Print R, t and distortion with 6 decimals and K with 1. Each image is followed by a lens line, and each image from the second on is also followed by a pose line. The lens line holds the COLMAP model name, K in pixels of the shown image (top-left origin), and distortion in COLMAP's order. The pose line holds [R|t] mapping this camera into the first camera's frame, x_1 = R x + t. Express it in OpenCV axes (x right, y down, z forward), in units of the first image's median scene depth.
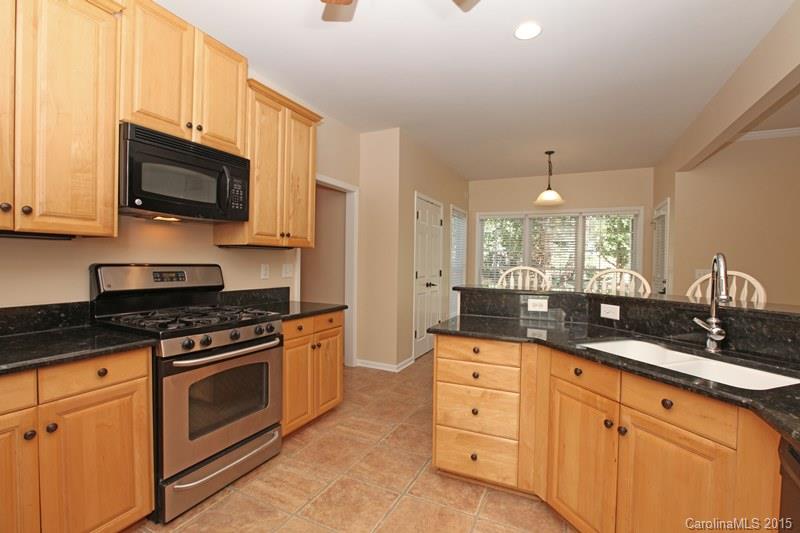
lens RADIAL K [[373.5, 0, 400.7], [0, 373.5, 264.7], [0, 0, 1]] dist [-0.002557, -0.000090]
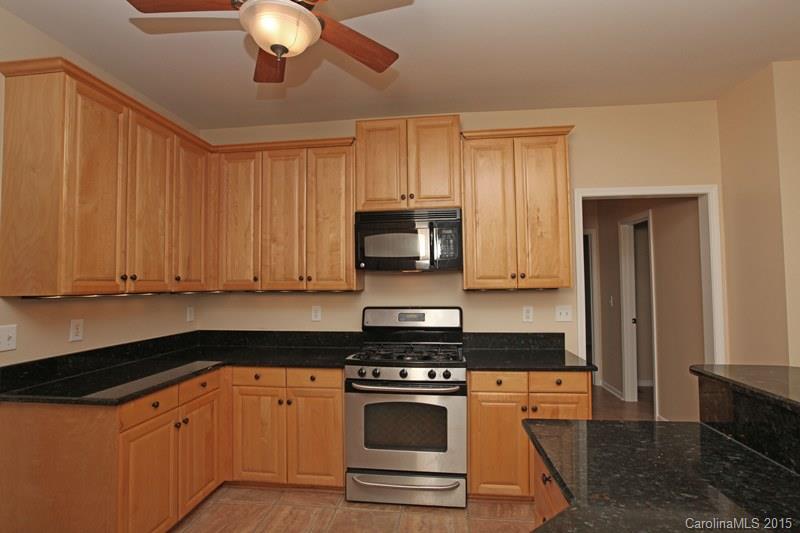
lens RADIAL K [[388.7, 0, 398.8], [0, 388.7, 268.0], [0, 0, 1]] dist [-0.028669, -0.000226]
pose [[0.335953, -0.058192, -0.940079, 0.619478], [0.005523, 0.998194, -0.059816, -0.056239], [0.941863, 0.014903, 0.335667, 0.527079]]
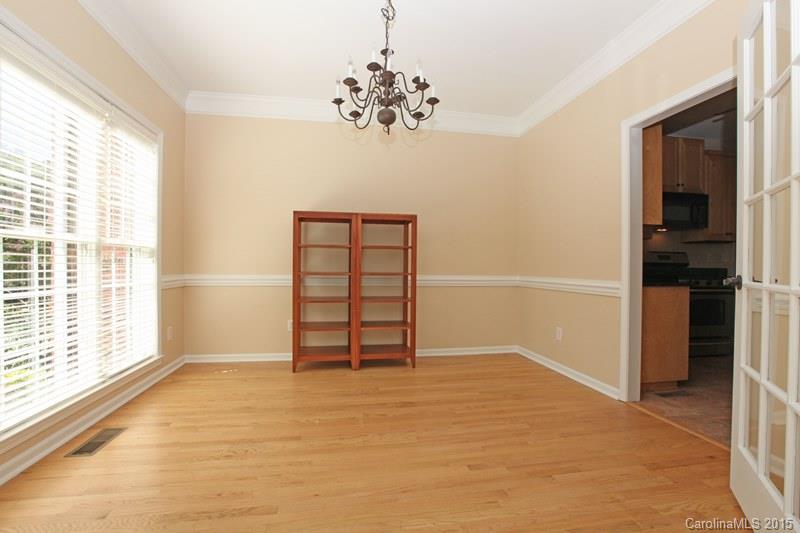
lens RADIAL K [[373.5, 0, 400.7], [0, 373.5, 264.7], [0, 0, 1]] dist [-0.002557, -0.000090]
pose [[0.599966, -0.017207, -0.799840, 0.167597], [-0.008873, 0.999564, -0.028159, 0.145943], [0.799976, 0.023992, 0.599552, -1.455121]]
